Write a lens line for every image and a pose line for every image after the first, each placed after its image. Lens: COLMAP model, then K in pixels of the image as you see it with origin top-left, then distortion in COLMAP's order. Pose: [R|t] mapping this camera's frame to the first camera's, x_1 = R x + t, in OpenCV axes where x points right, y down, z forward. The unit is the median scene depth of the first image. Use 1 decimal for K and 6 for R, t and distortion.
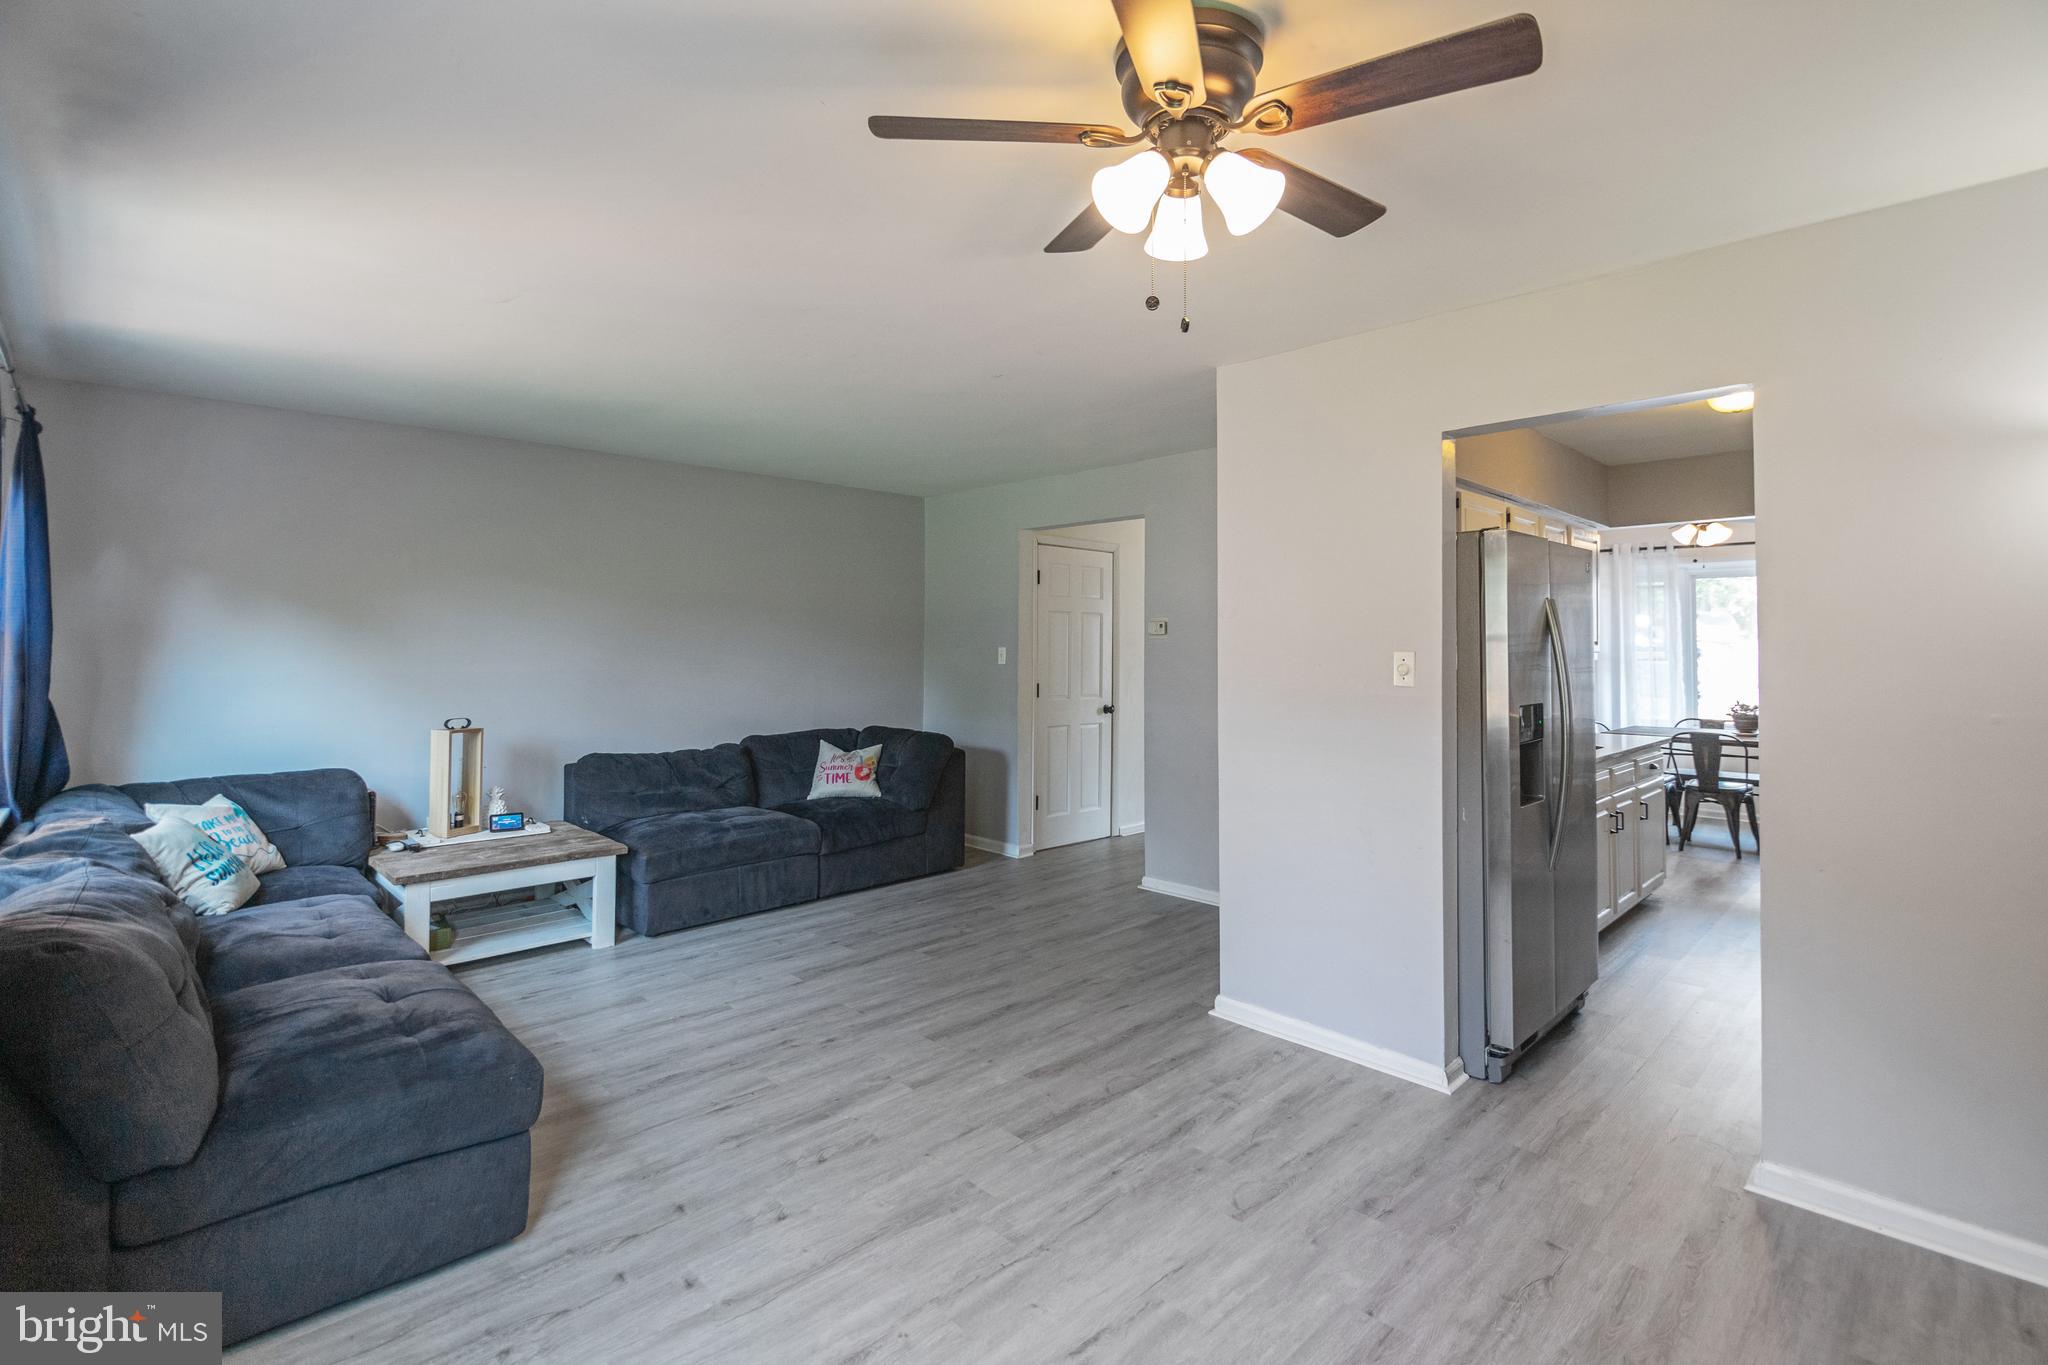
lens RADIAL K [[946.7, 0, 1024.6], [0, 946.7, 625.5], [0, 0, 1]] dist [-0.010424, -0.001305]
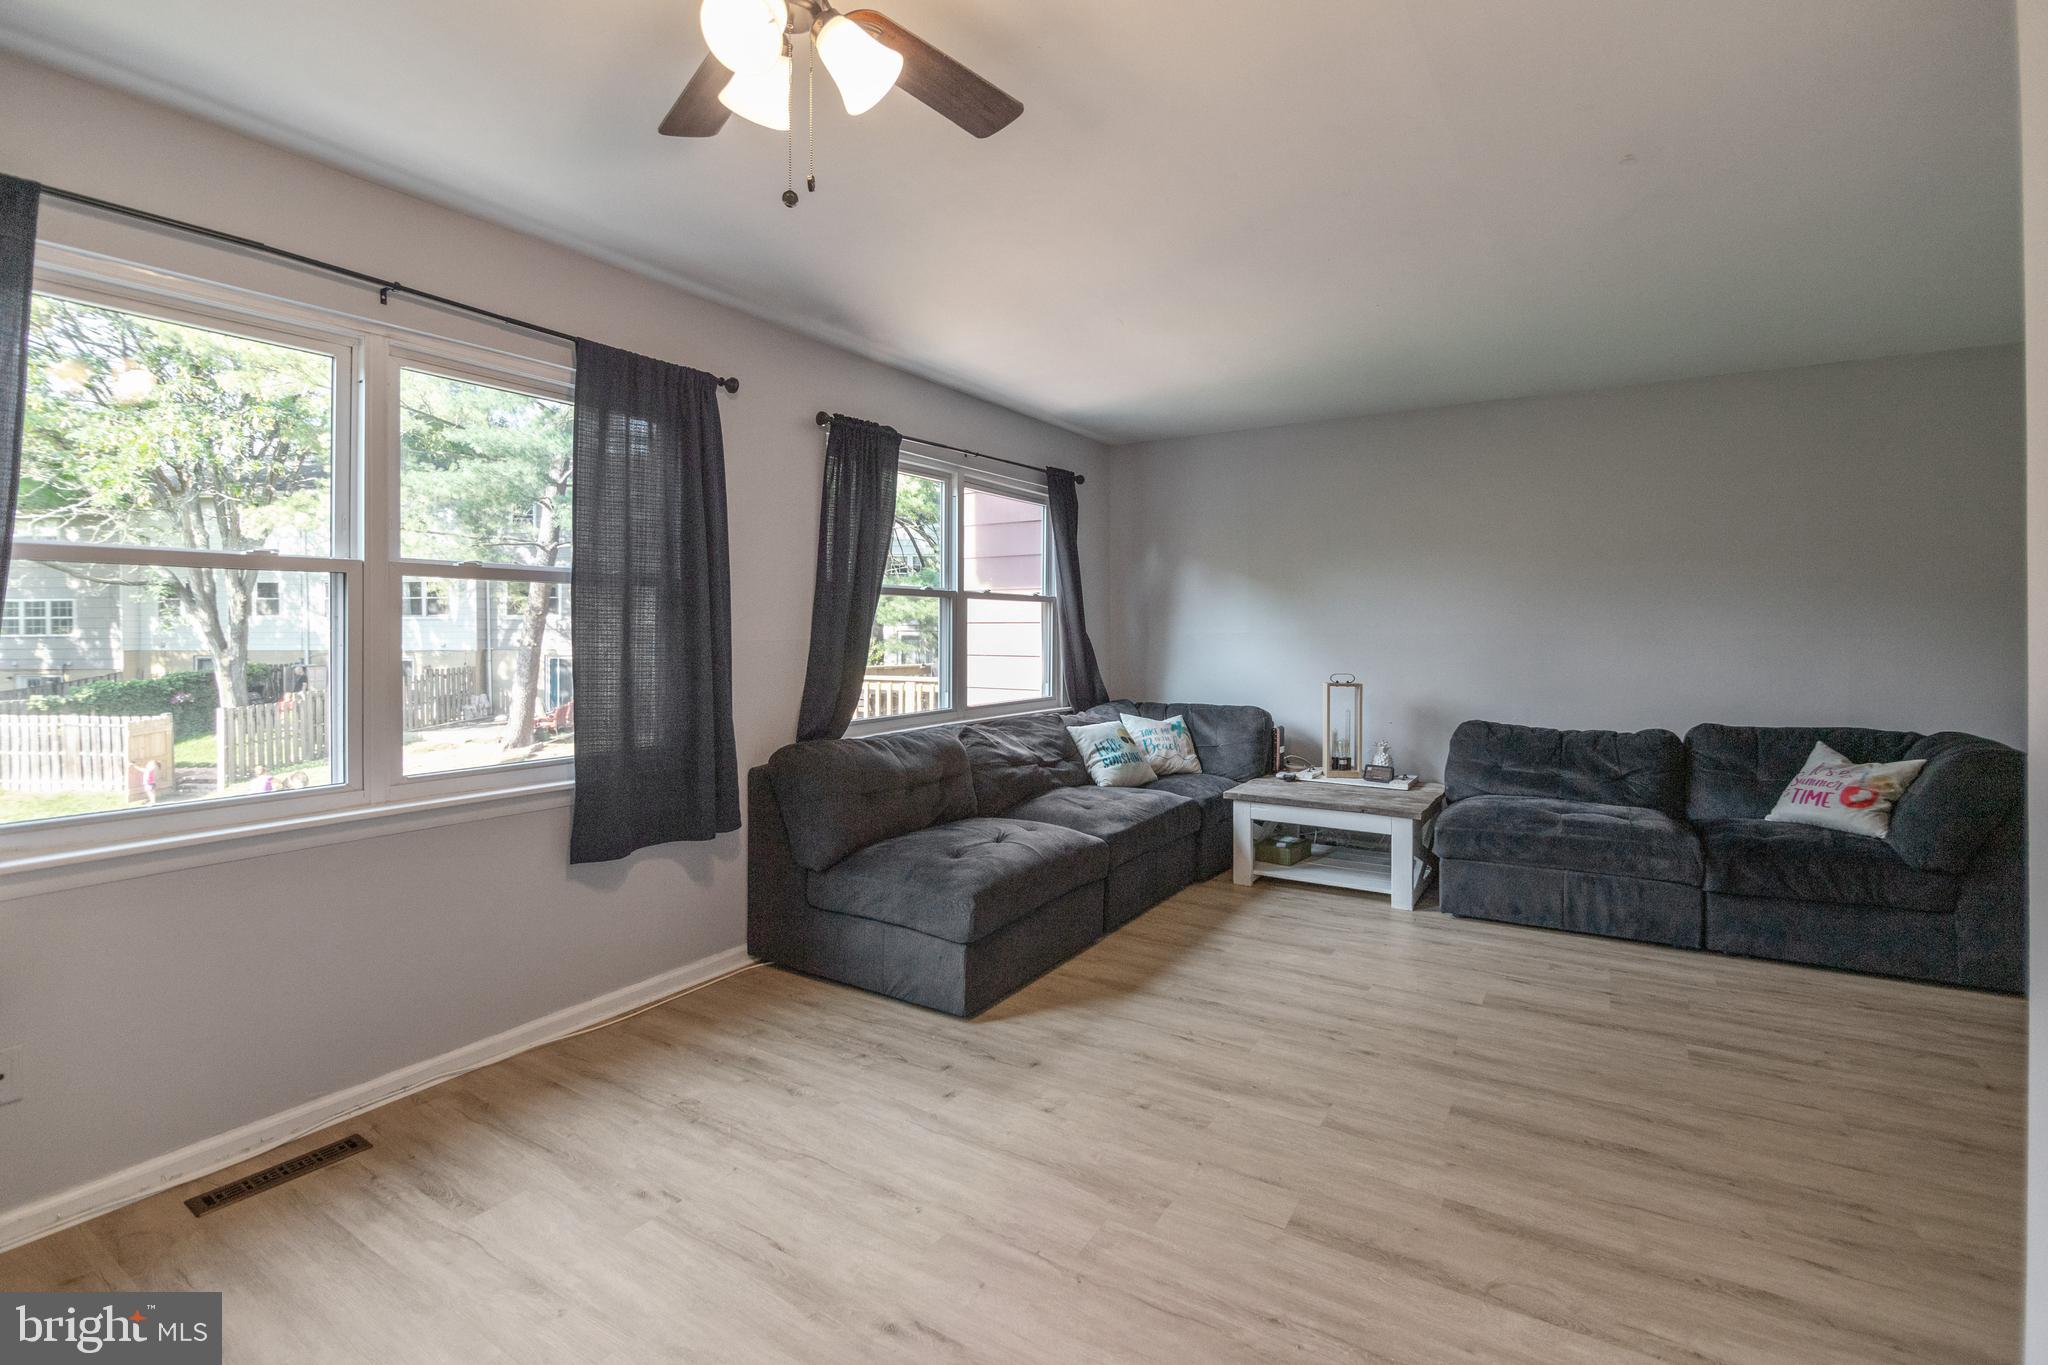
lens RADIAL K [[946.7, 0, 1024.6], [0, 946.7, 625.5], [0, 0, 1]] dist [-0.010424, -0.001305]
pose [[0.231821, -0.003991, -0.972750, 0.544519], [0.020403, 0.999792, 0.000760, 0.042882], [0.972545, -0.020024, 0.231854, 0.493662]]
